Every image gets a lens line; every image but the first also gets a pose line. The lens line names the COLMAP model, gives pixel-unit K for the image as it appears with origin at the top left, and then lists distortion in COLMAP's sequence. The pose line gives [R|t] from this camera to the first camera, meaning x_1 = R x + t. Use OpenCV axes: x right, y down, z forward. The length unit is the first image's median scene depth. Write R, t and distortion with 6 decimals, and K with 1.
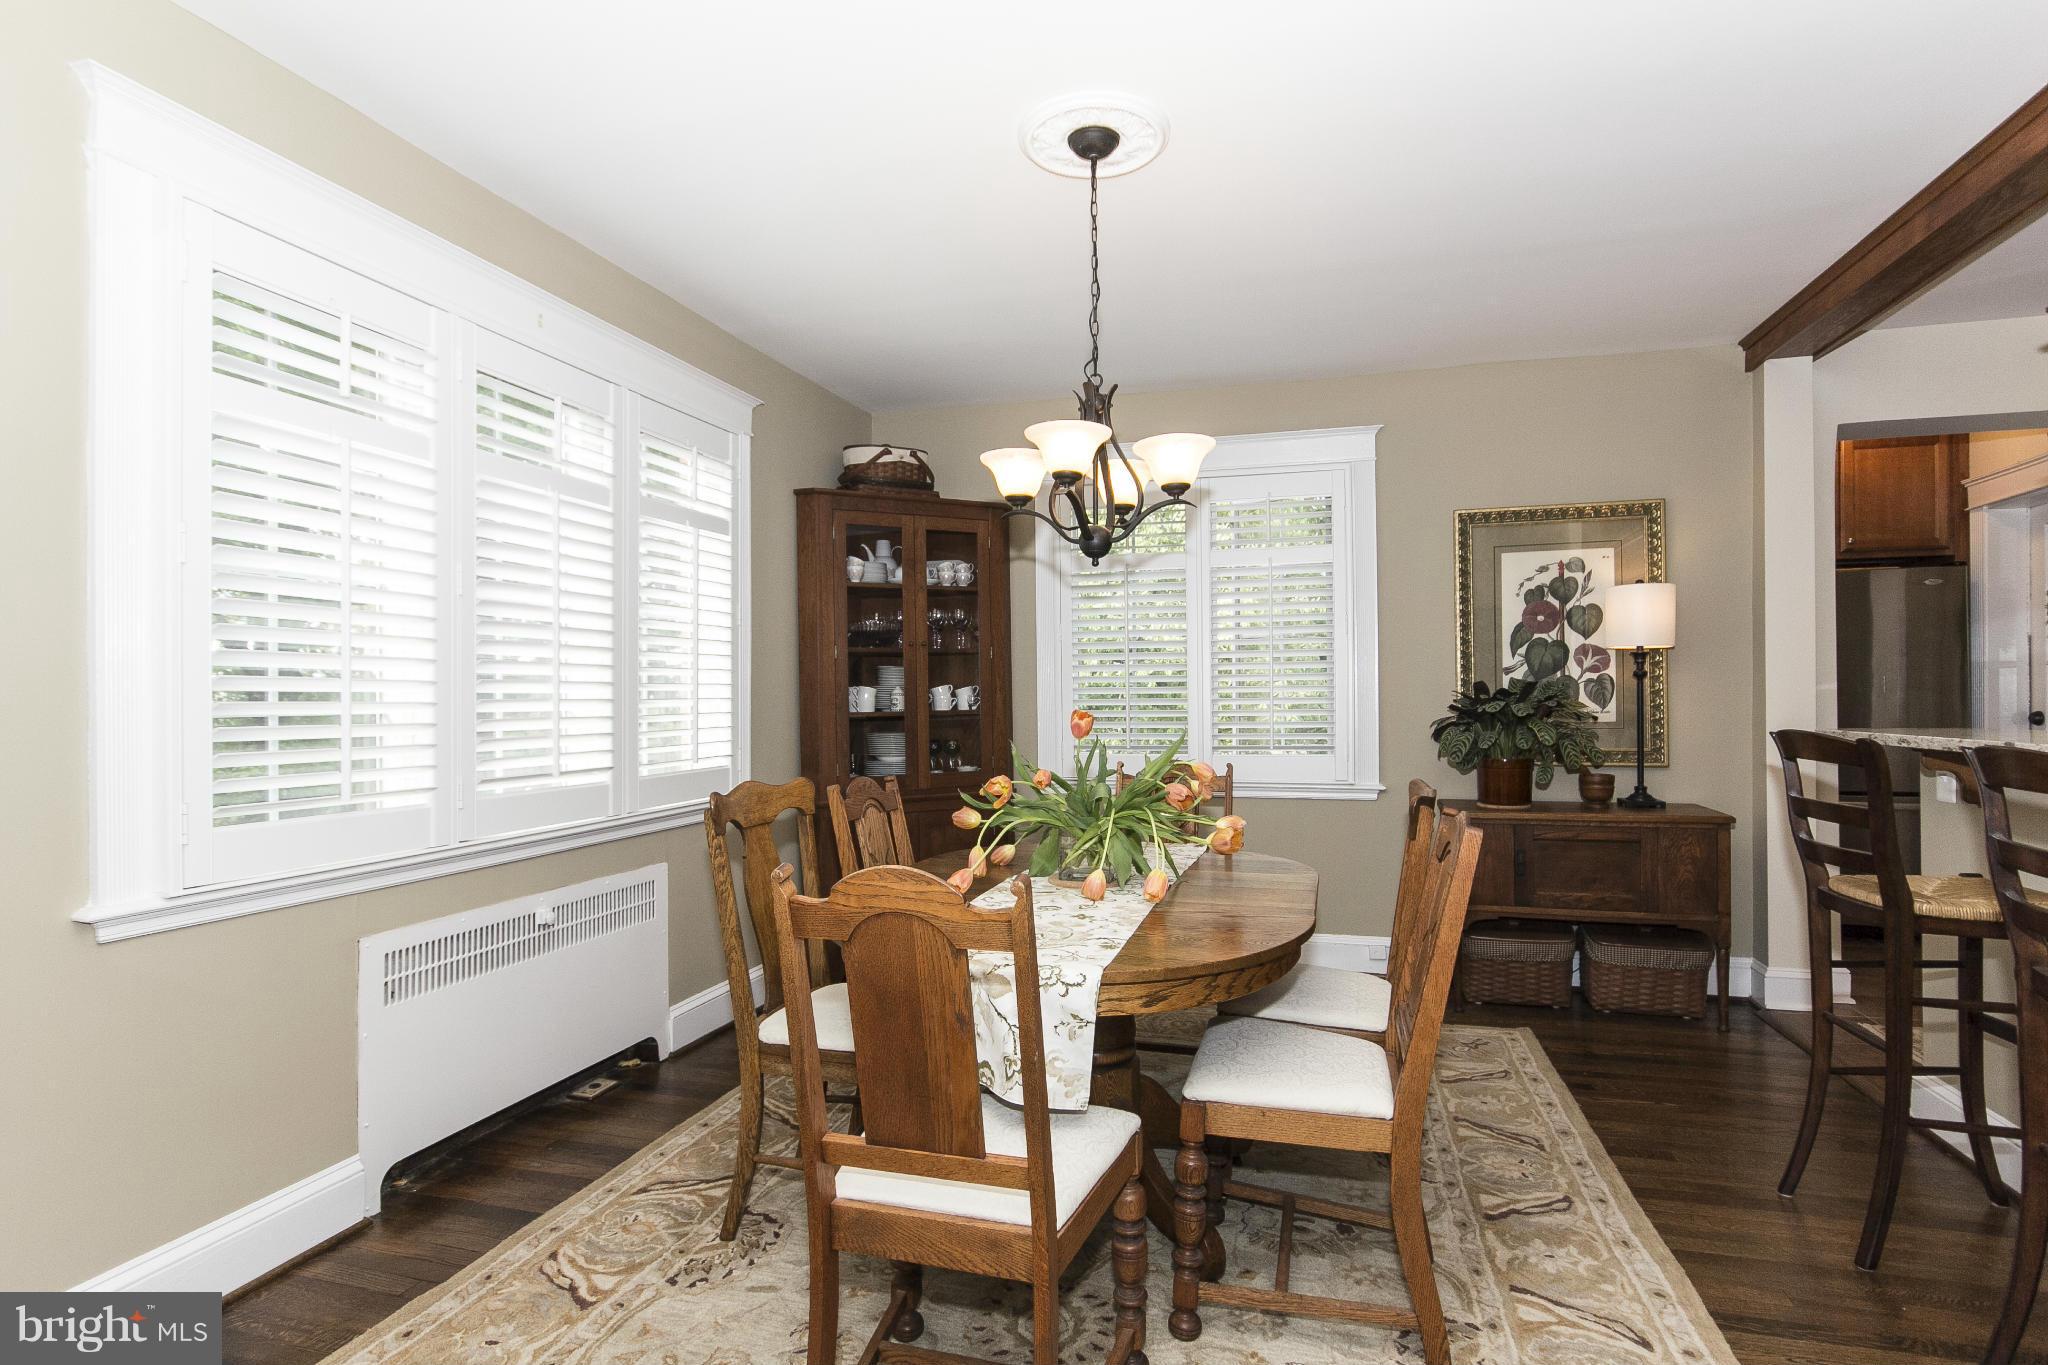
lens RADIAL K [[1010.9, 0, 1042.8], [0, 1010.9, 696.1], [0, 0, 1]] dist [0.002171, 0.000503]
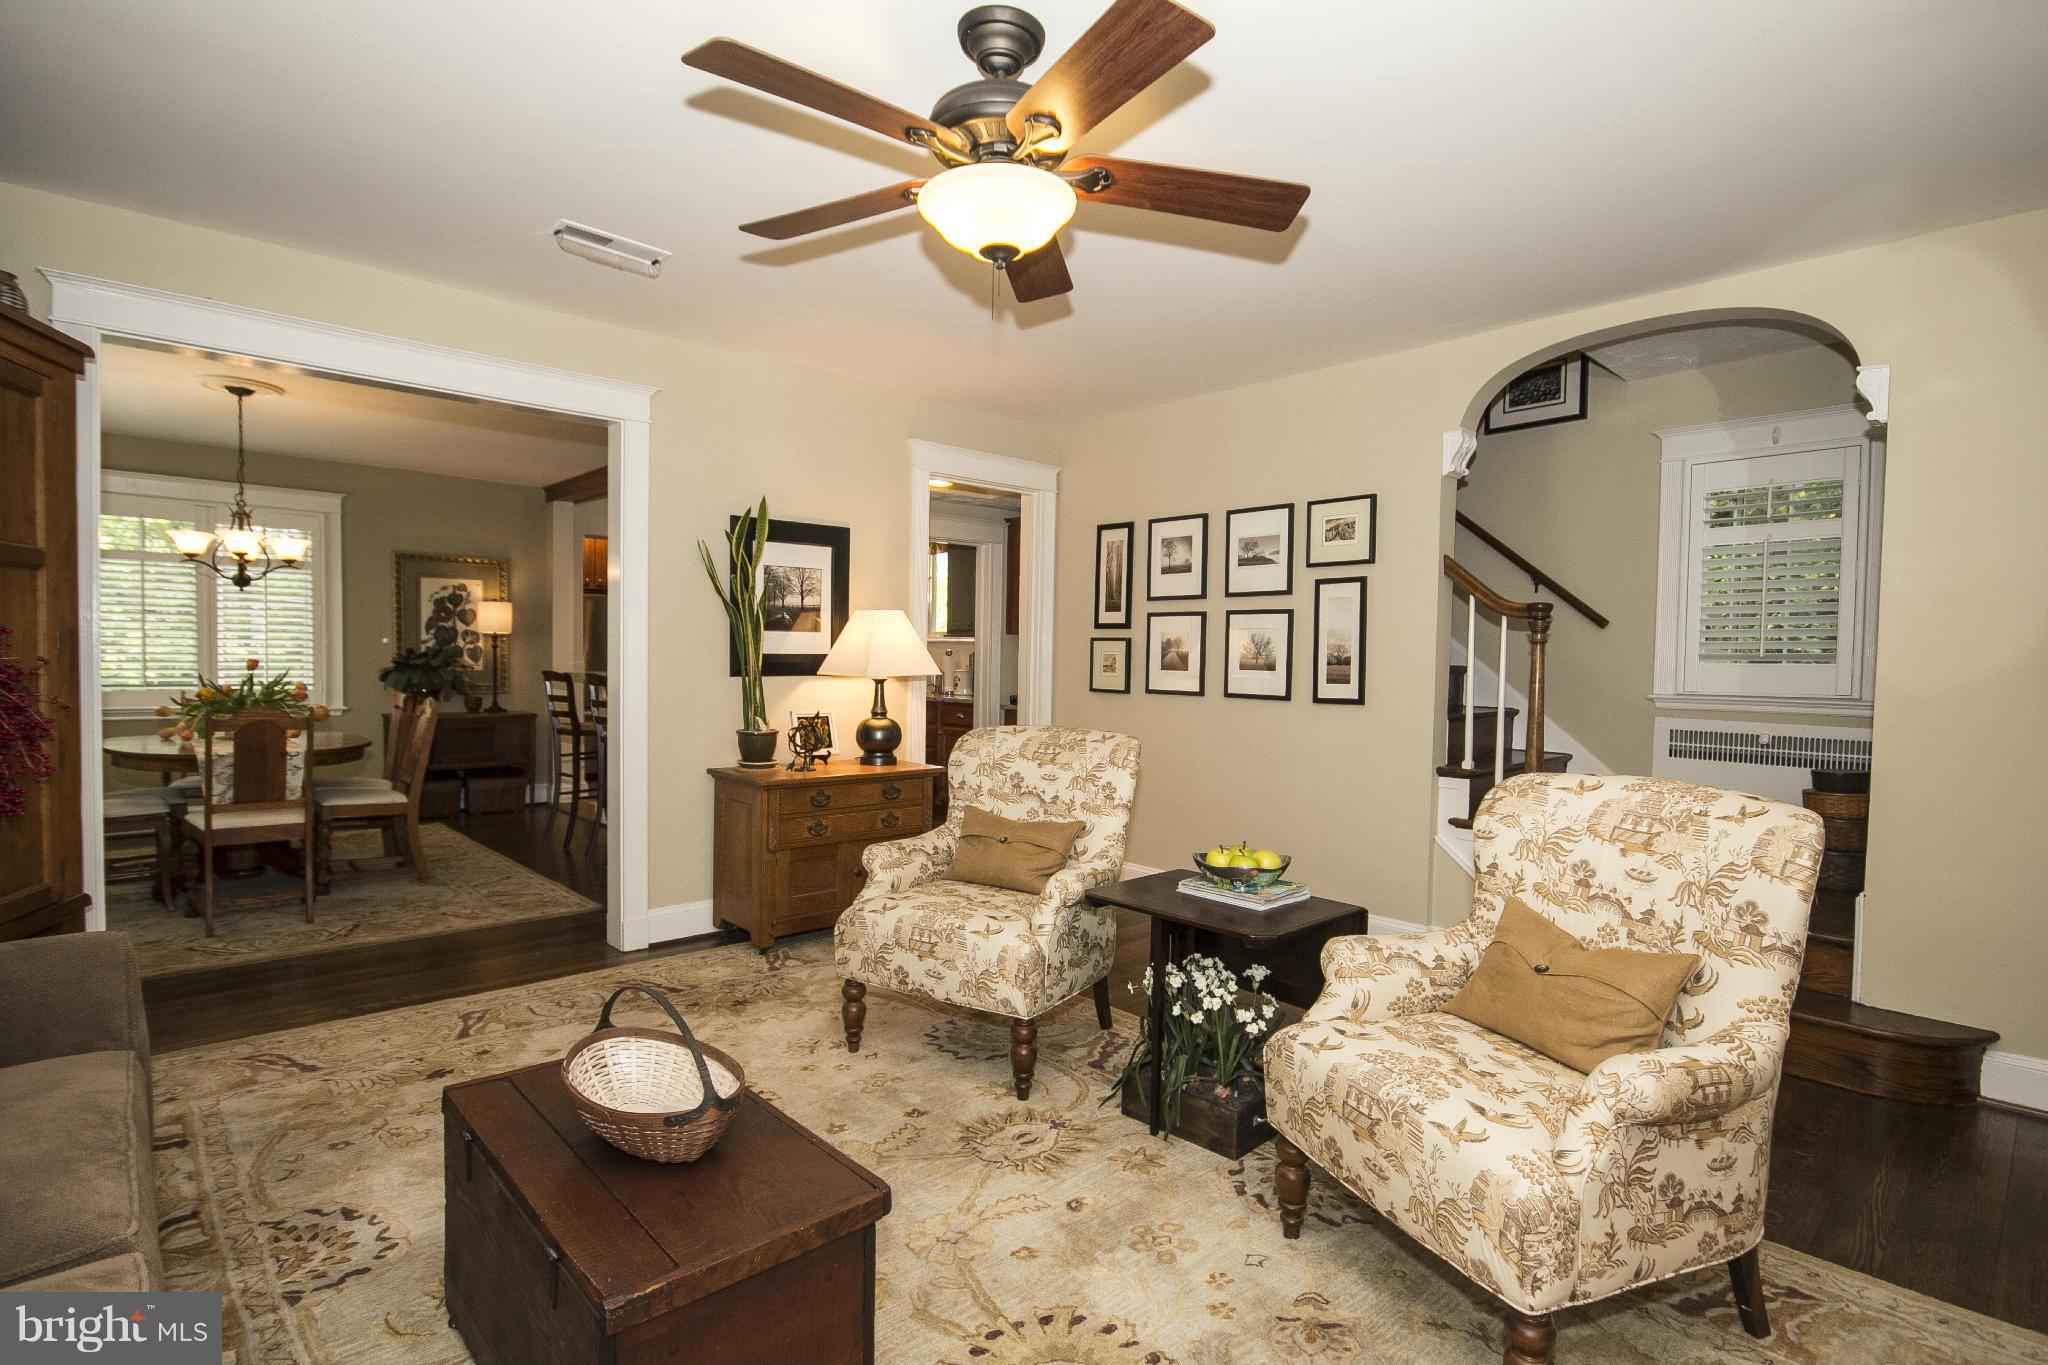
lens RADIAL K [[1010.9, 0, 1042.8], [0, 1010.9, 696.1], [0, 0, 1]] dist [0.002171, 0.000503]
pose [[0.513731, -0.013185, 0.857850, -0.546245], [-0.018401, 0.999483, 0.026382, 0.003670], [-0.857754, -0.029339, 0.513223, -0.917732]]
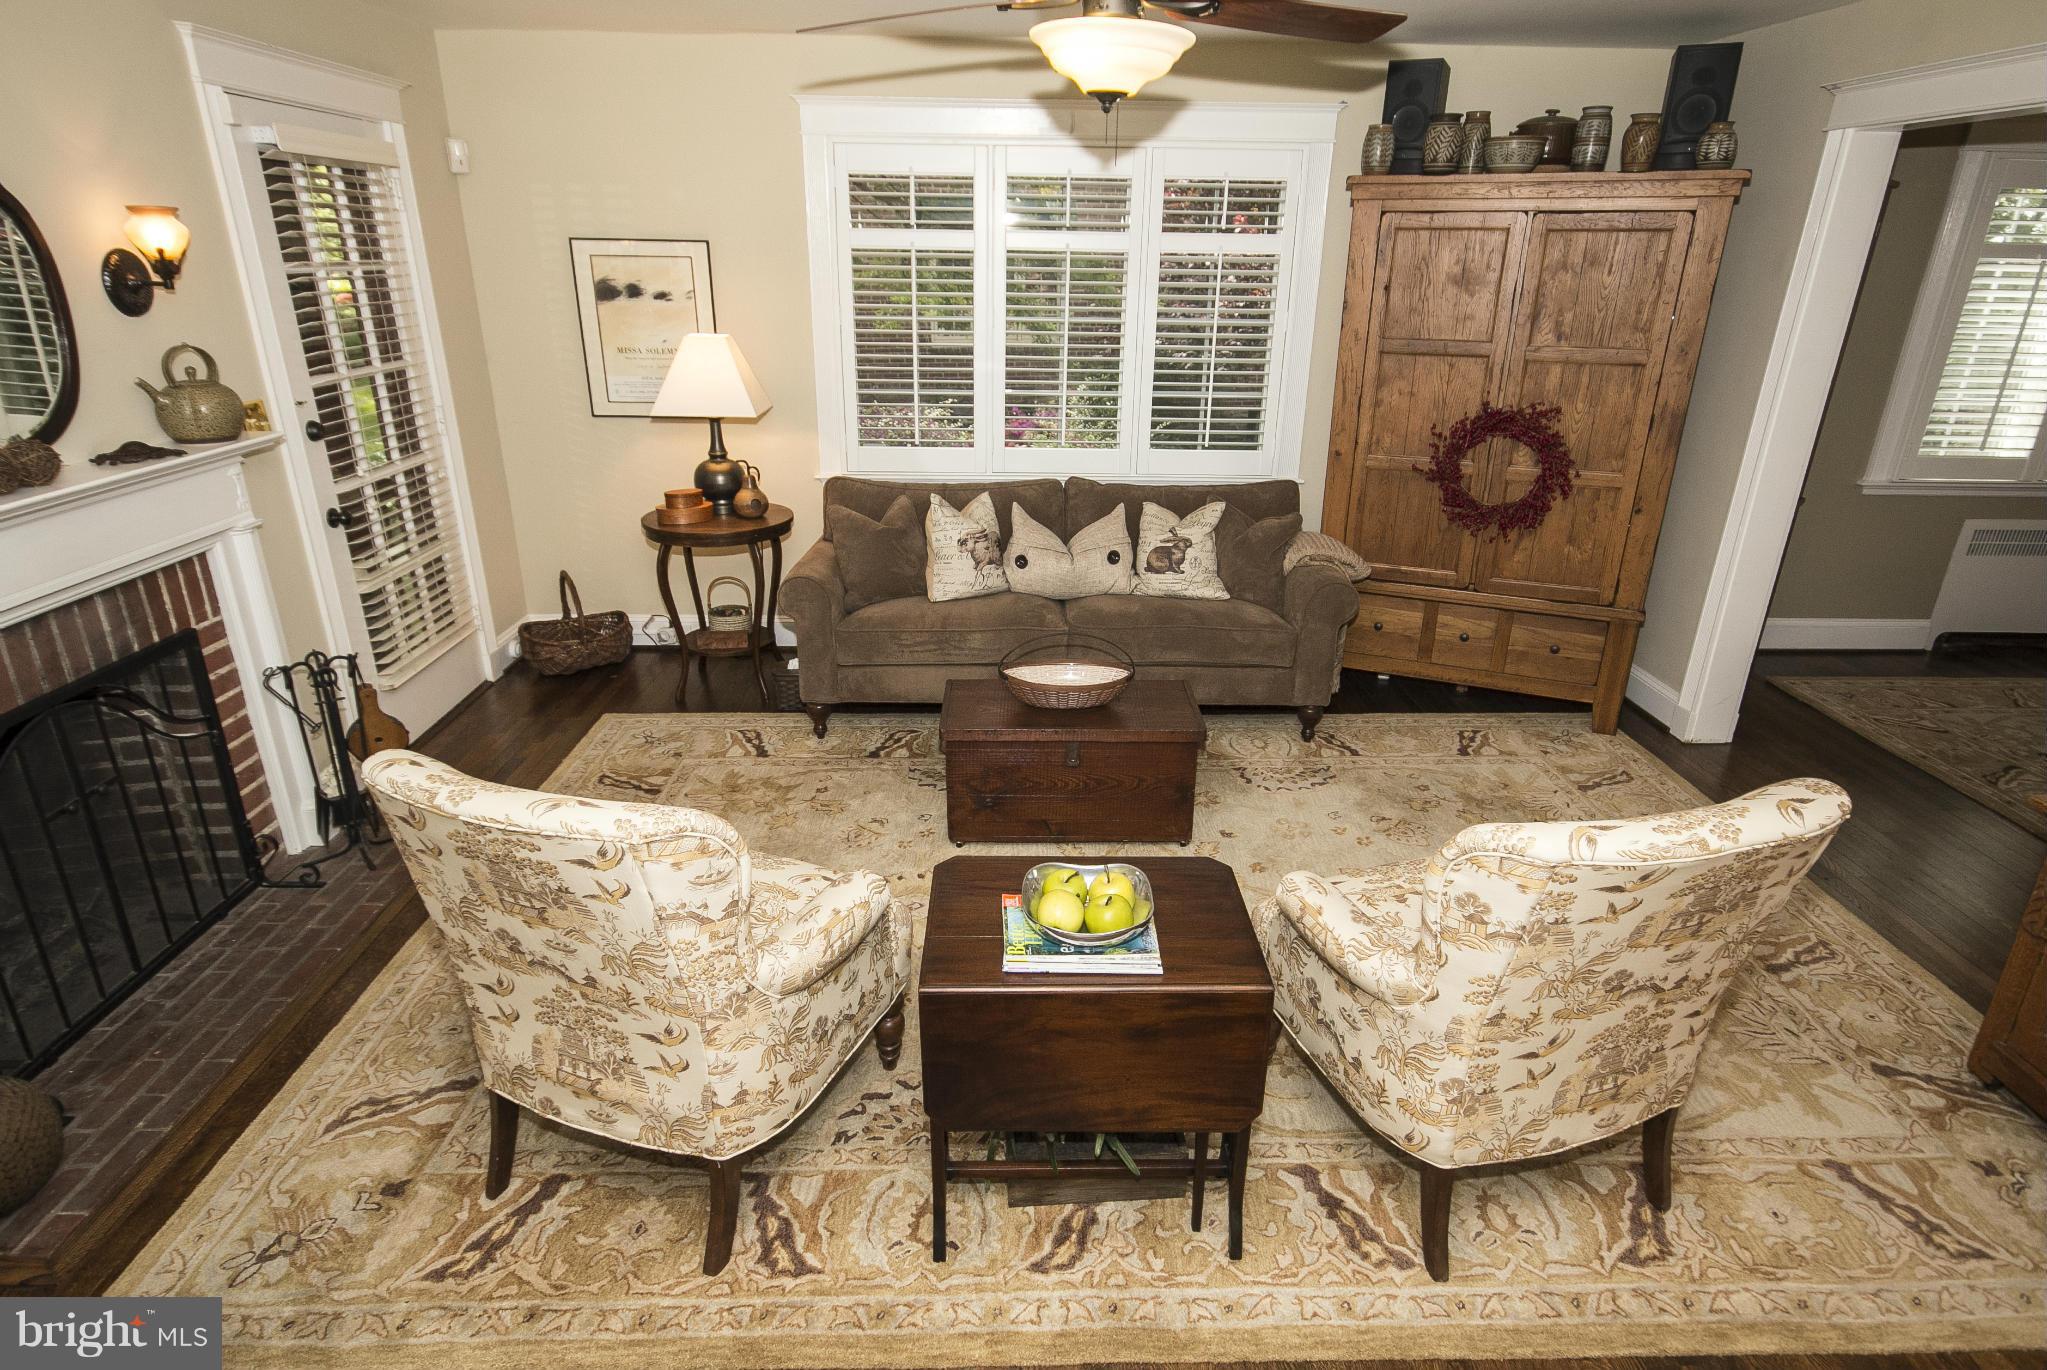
lens RADIAL K [[1112.8, 0, 1023.5], [0, 1112.8, 685.0], [0, 0, 1]] dist [0.025625, 0.000097]
pose [[0.279008, 0.366112, -0.887759, 0.541141], [-0.015366, 0.926055, 0.377076, -0.157793], [0.960166, -0.091566, 0.264002, -0.835471]]
